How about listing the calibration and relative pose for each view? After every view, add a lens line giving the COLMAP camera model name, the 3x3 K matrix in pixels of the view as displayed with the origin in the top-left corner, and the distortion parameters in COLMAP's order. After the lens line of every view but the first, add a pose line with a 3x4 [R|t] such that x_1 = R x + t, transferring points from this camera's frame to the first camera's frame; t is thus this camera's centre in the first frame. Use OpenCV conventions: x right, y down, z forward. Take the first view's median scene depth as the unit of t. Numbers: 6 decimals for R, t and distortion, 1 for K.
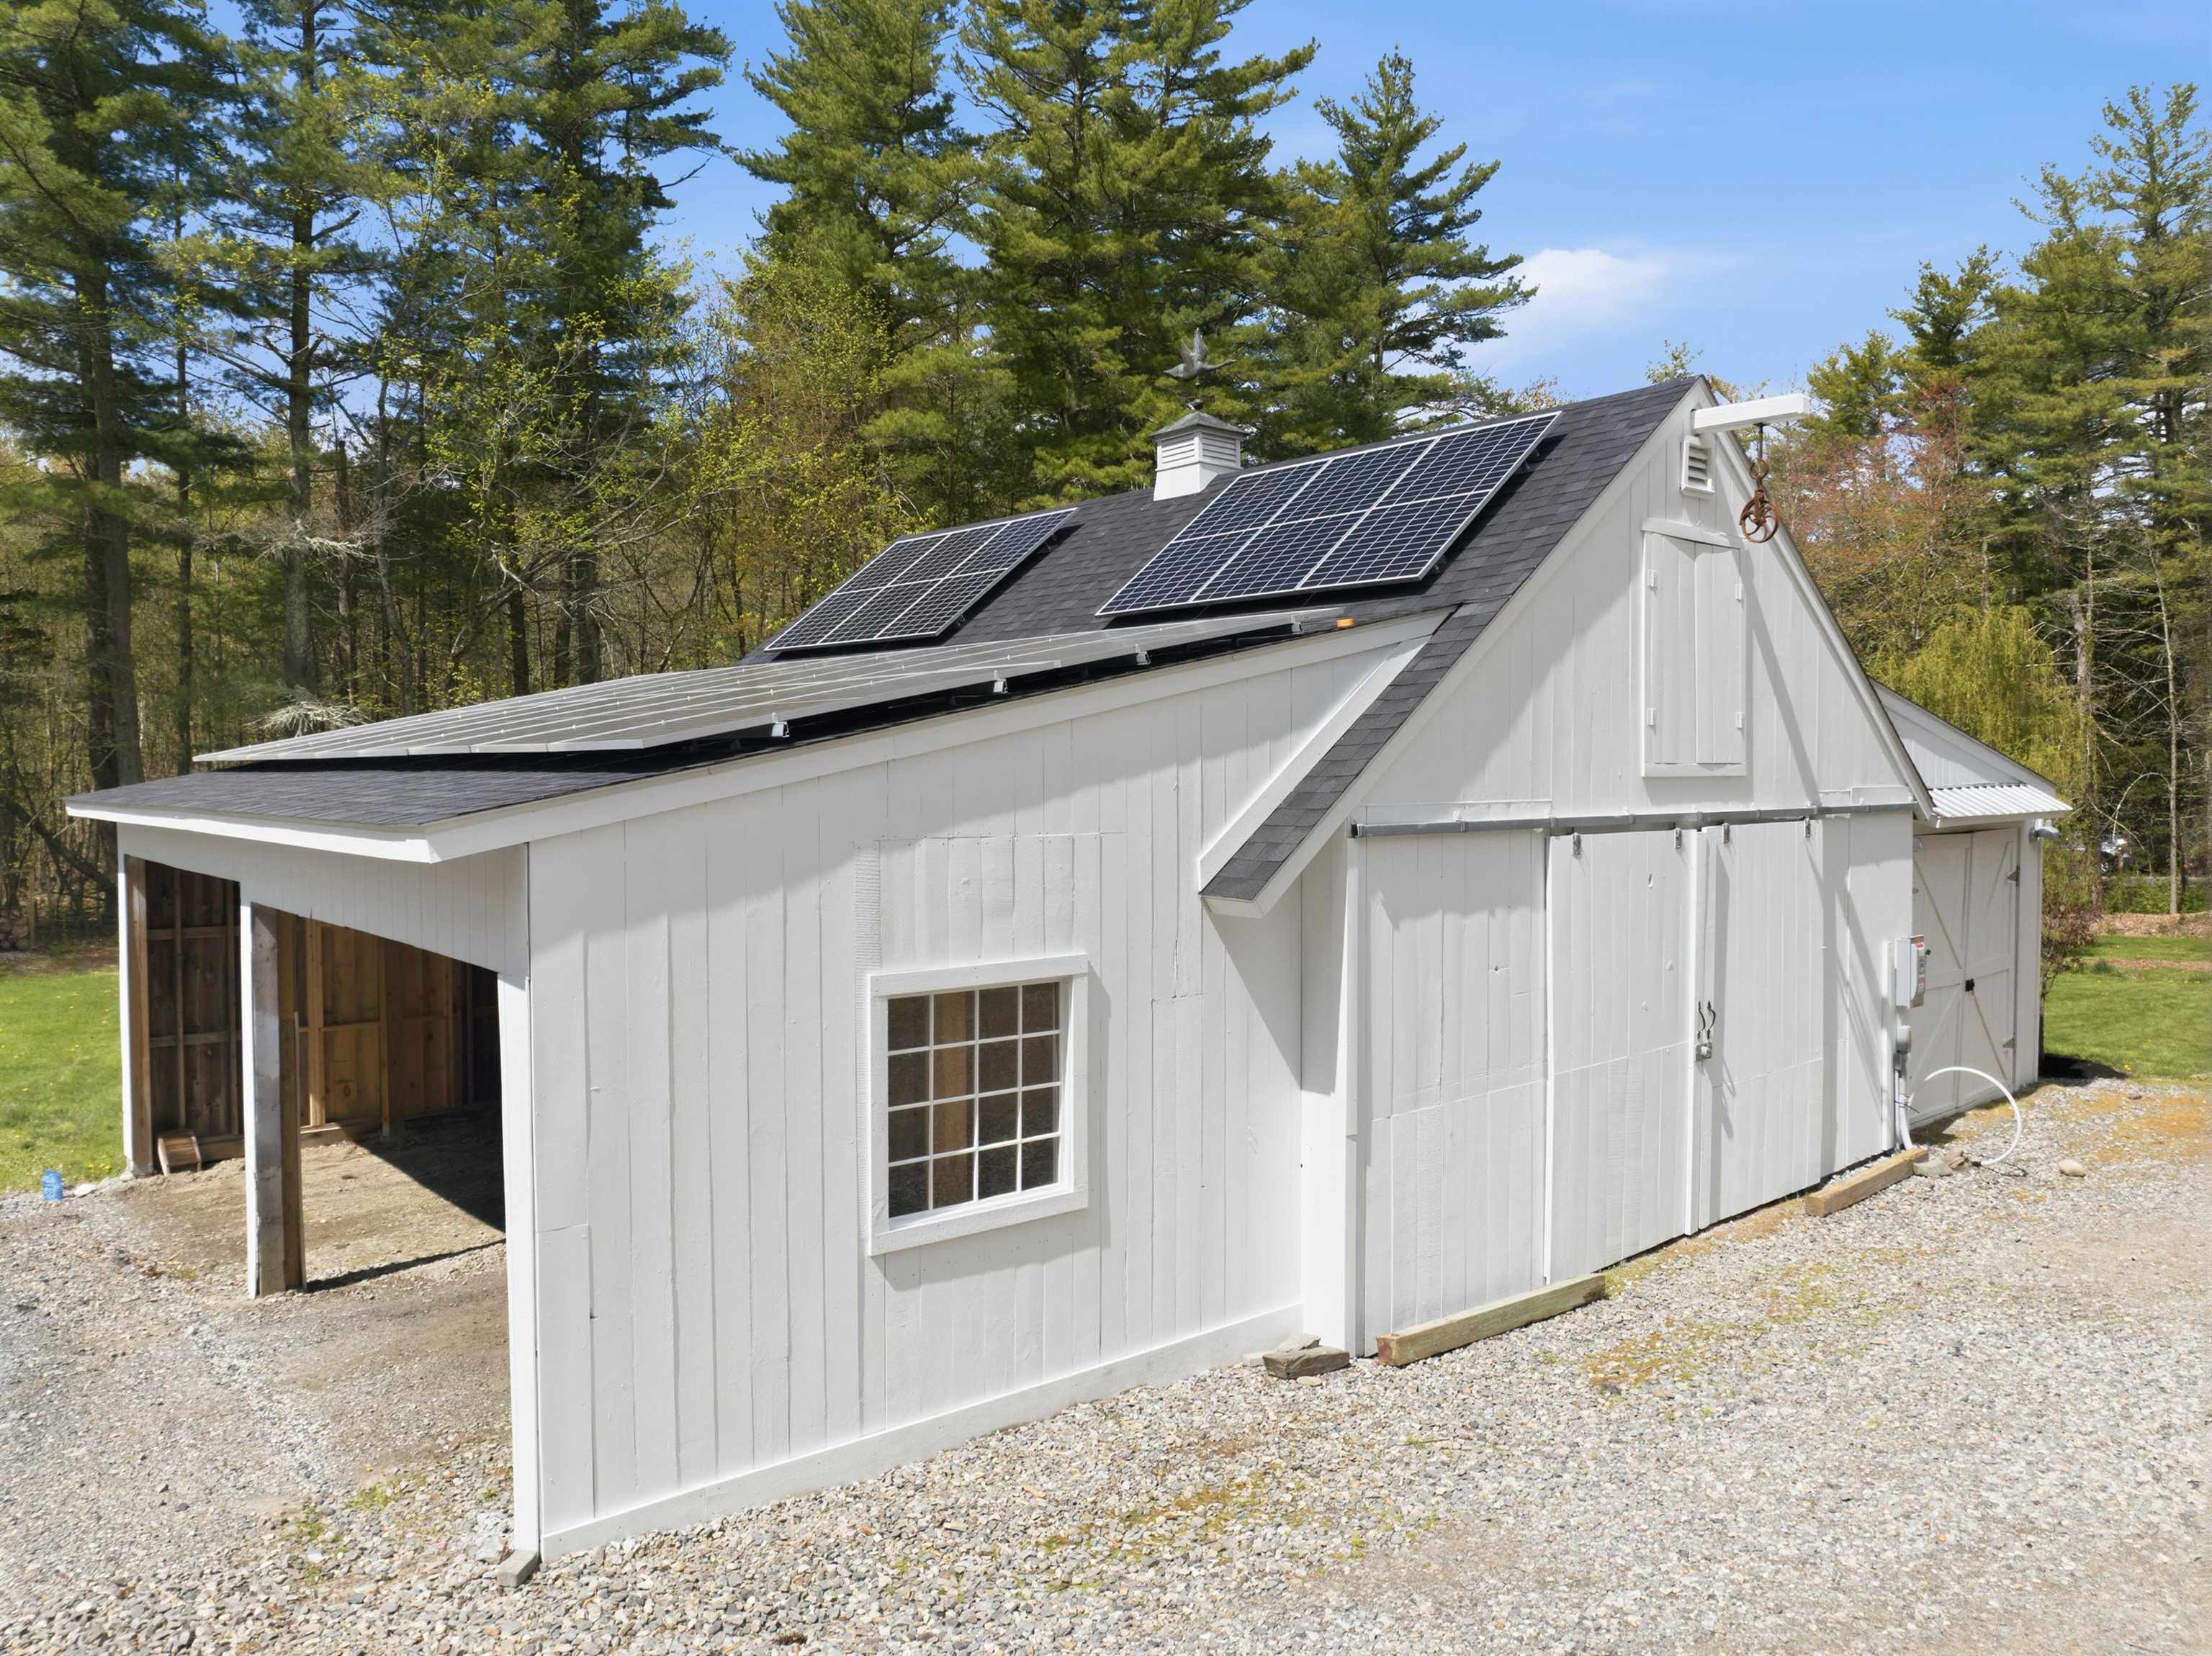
lens RADIAL K [[1565.2, 0, 1105.8], [0, 1565.2, 827.3], [0, 0, 1]] dist [-0.003104, -0.000807]
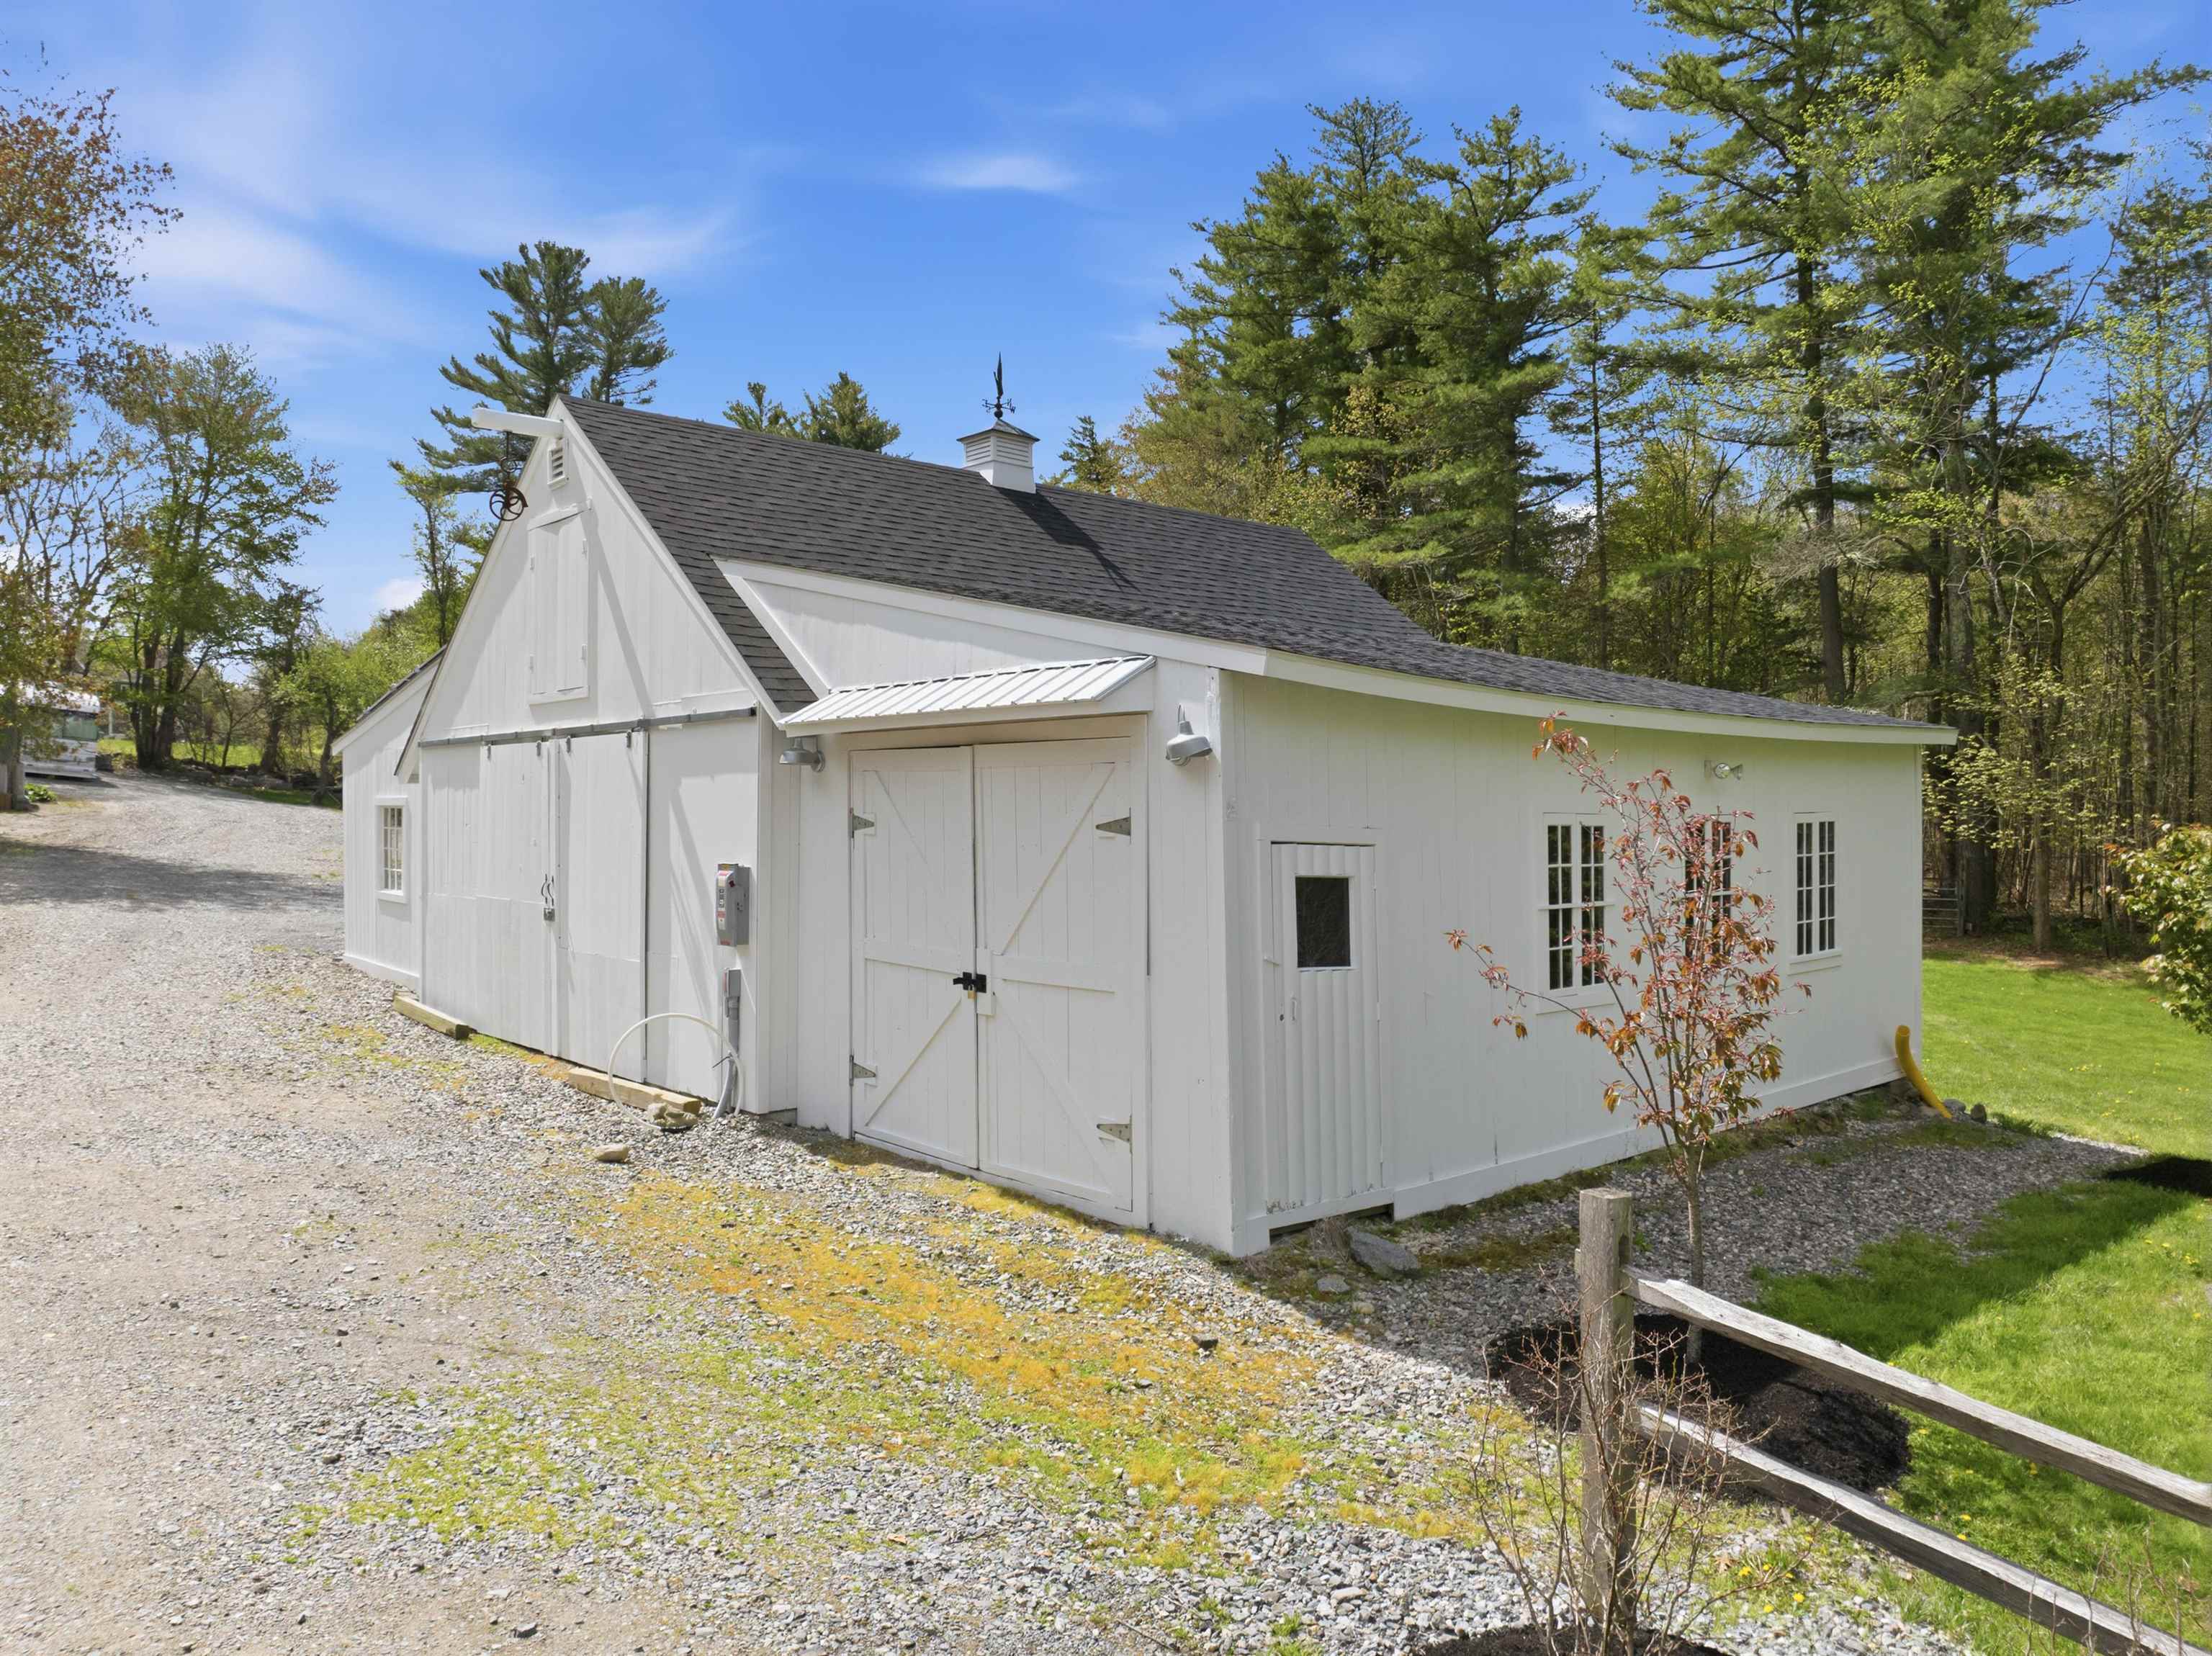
lens RADIAL K [[1565.2, 0, 1106.4], [0, 1565.2, 821.2], [0, 0, 1]] dist [-0.003104, -0.000807]
pose [[-0.008621, 0.009087, -0.999922, 1.599459], [-0.042372, 0.999057, 0.009445, 0.034485], [0.999065, 0.042451, -0.008227, 1.408112]]
